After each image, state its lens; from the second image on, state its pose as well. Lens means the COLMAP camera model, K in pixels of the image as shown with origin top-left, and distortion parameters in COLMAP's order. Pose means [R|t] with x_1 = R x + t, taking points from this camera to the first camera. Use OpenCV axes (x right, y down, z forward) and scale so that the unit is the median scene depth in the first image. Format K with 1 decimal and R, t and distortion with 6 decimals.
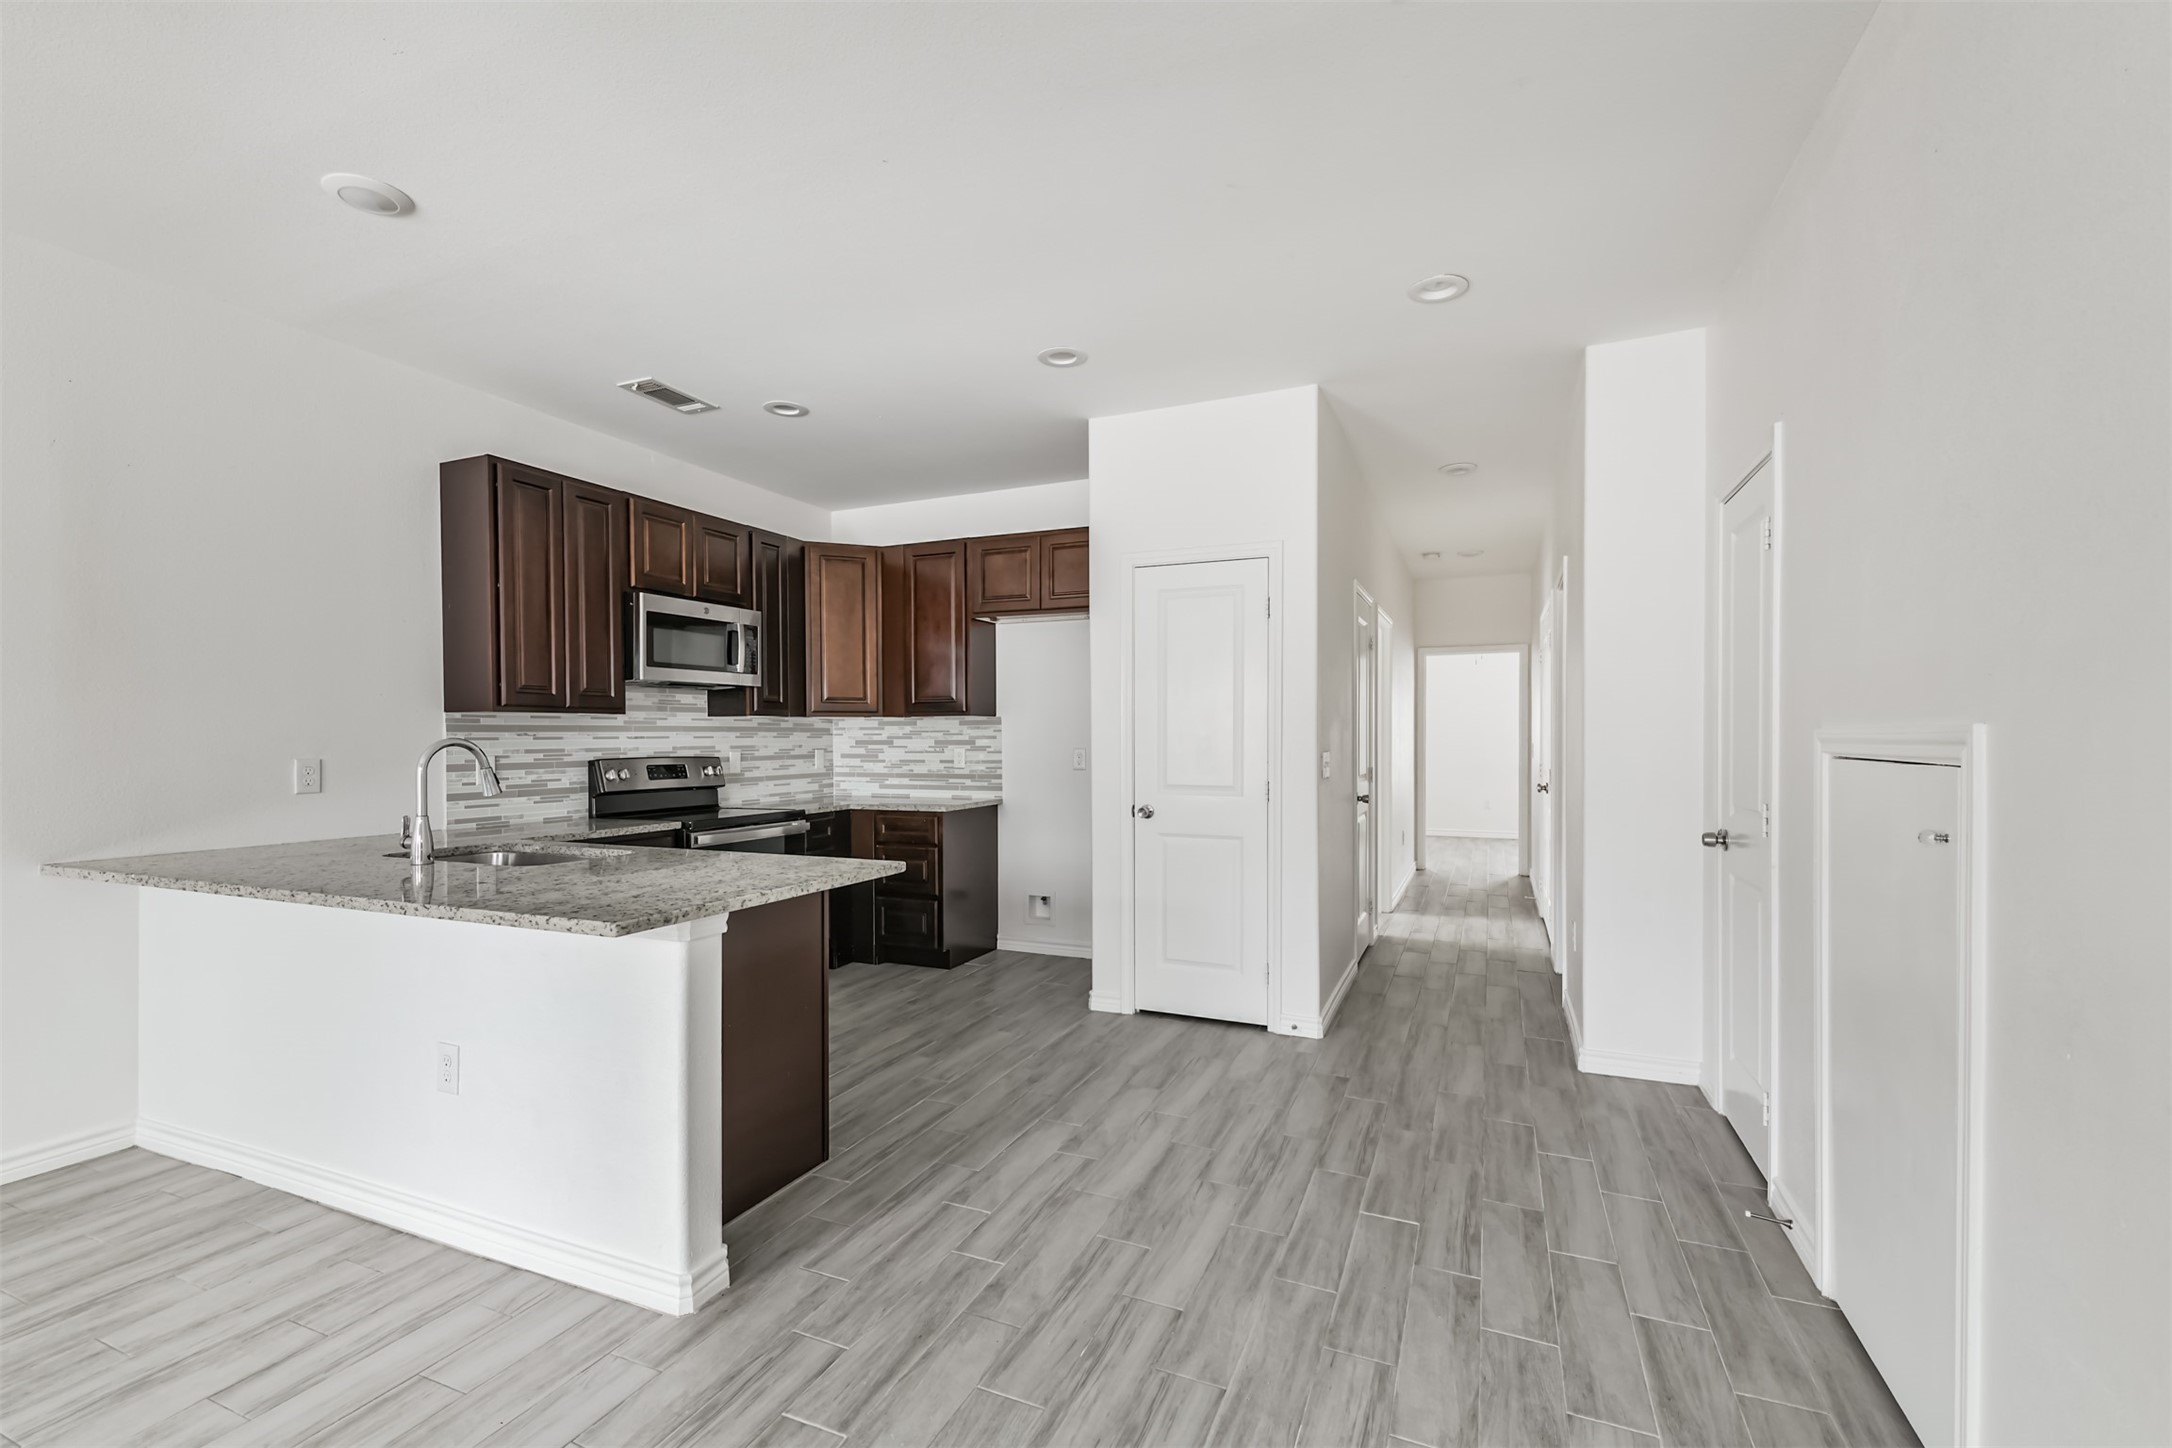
lens RADIAL K [[928.2, 0, 1091.4], [0, 928.2, 749.0], [0, 0, 1]] dist [0.023038, -0.008021]
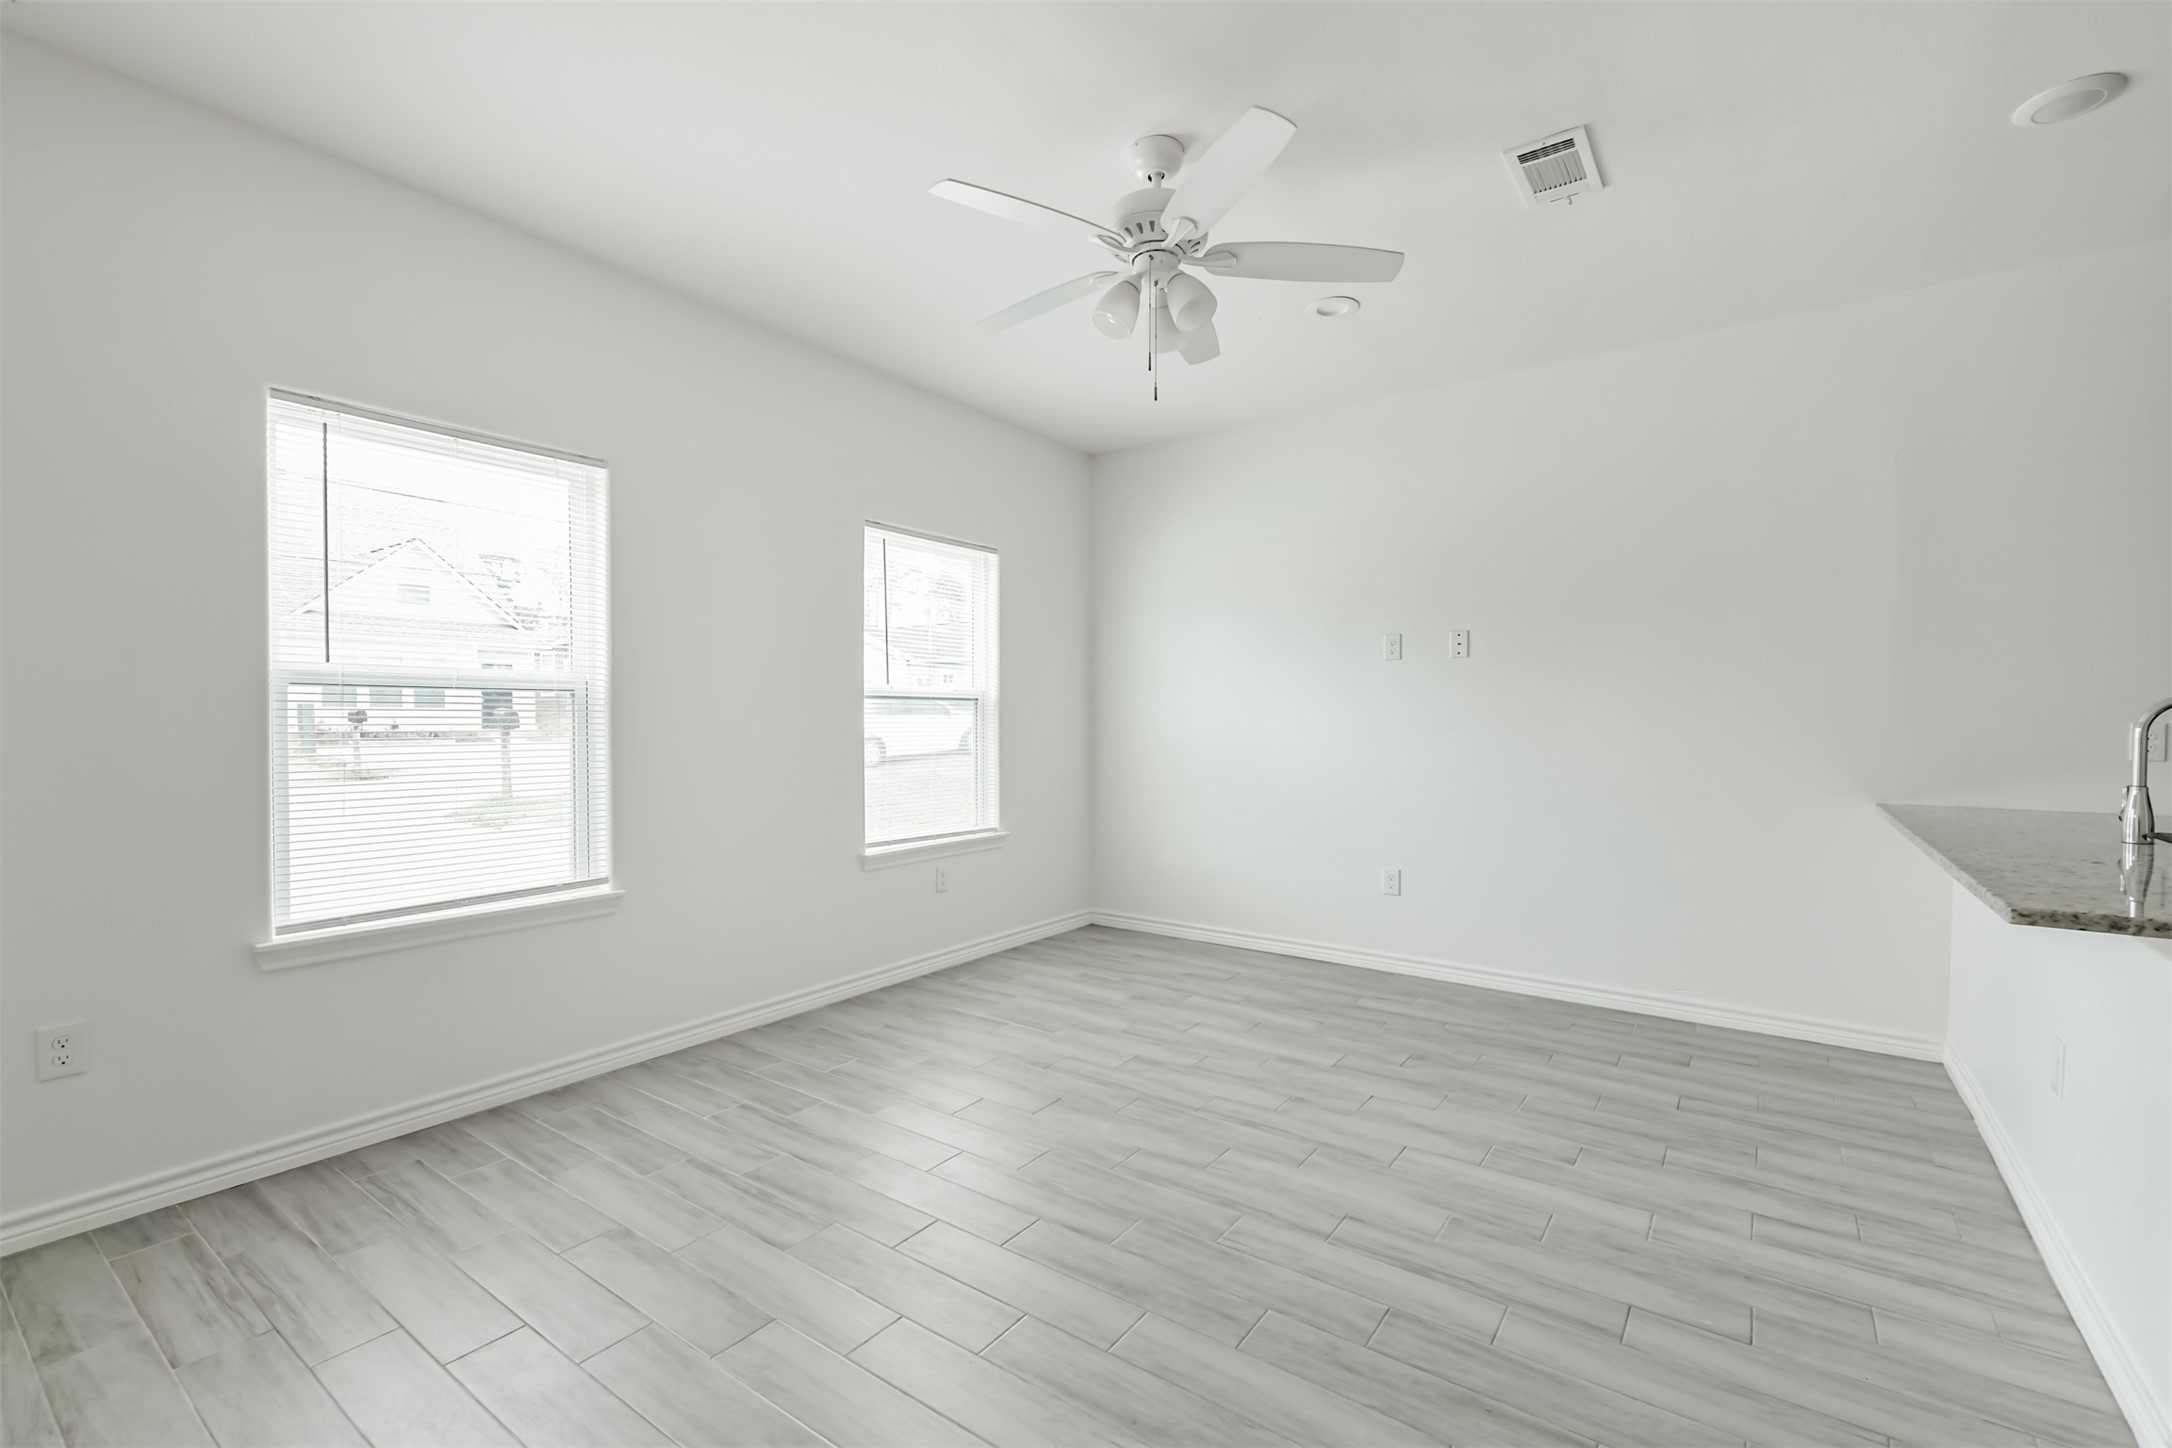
lens RADIAL K [[928.2, 0, 1093.0], [0, 928.2, 743.2], [0, 0, 1]] dist [0.023038, -0.008021]
pose [[-0.213253, 0.029661, -0.976547, 0.188103], [-0.012879, 0.999367, 0.033166, 0.009141], [0.976912, 0.019650, -0.212736, 0.153506]]
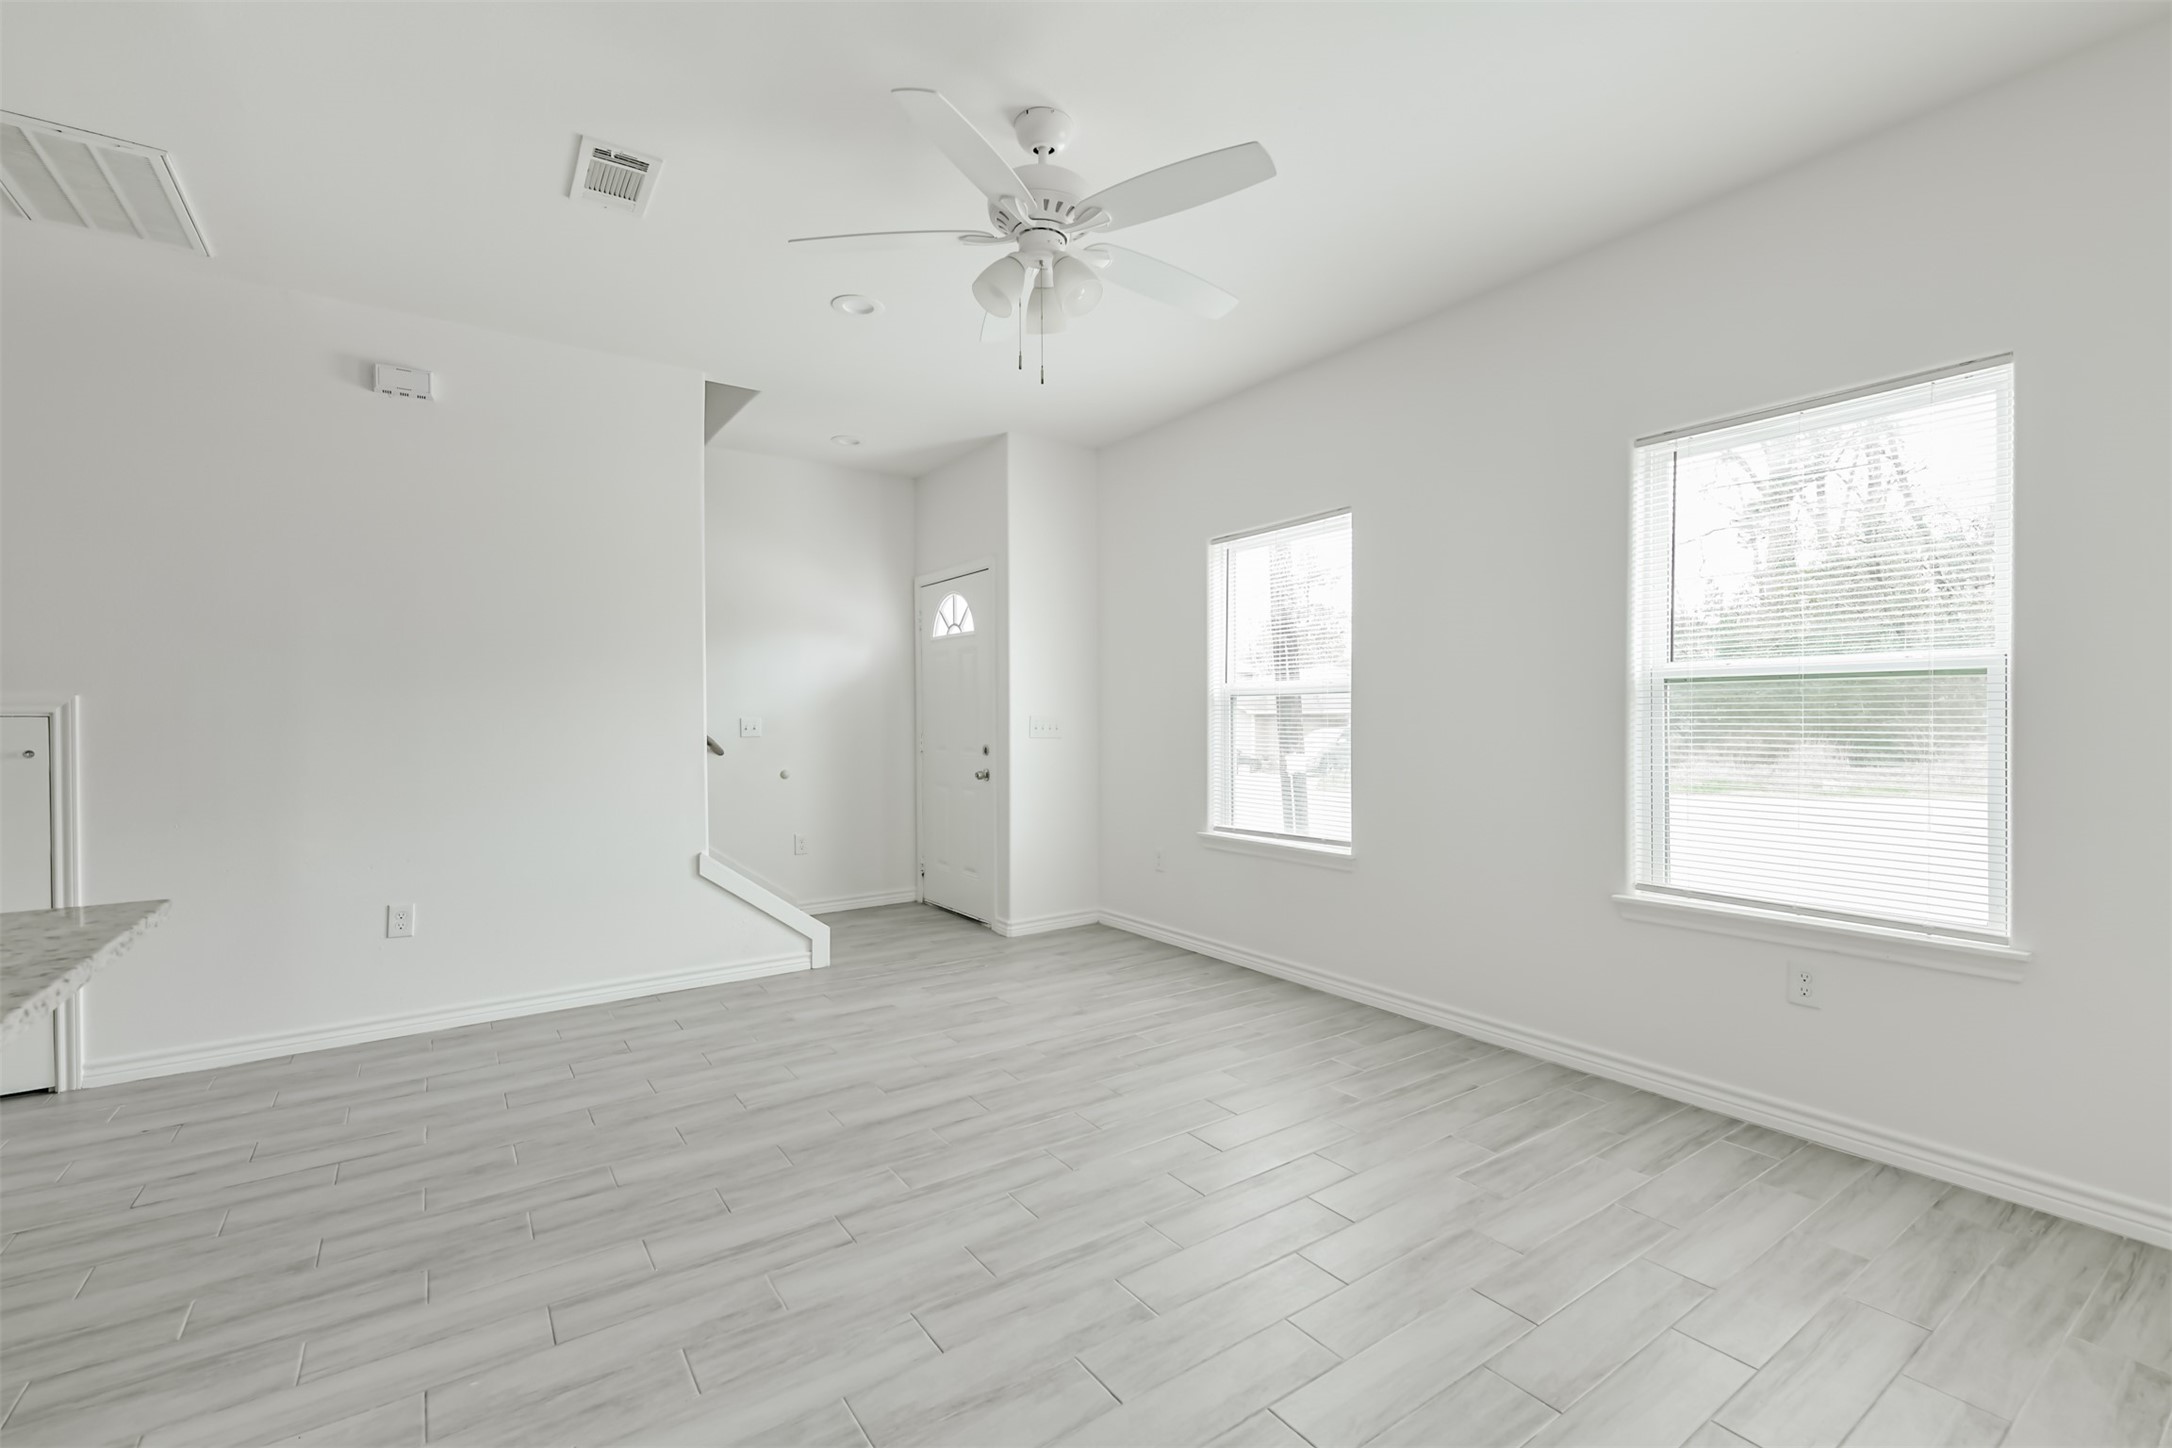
lens RADIAL K [[928.2, 0, 1077.0], [0, 928.2, 729.8], [0, 0, 1]] dist [0.023038, -0.008021]
pose [[-0.845694, 0.002669, 0.533661, -0.661449], [0.014961, 0.999713, 0.018710, 0.013262], [-0.533458, 0.023807, -0.845492, 0.513512]]
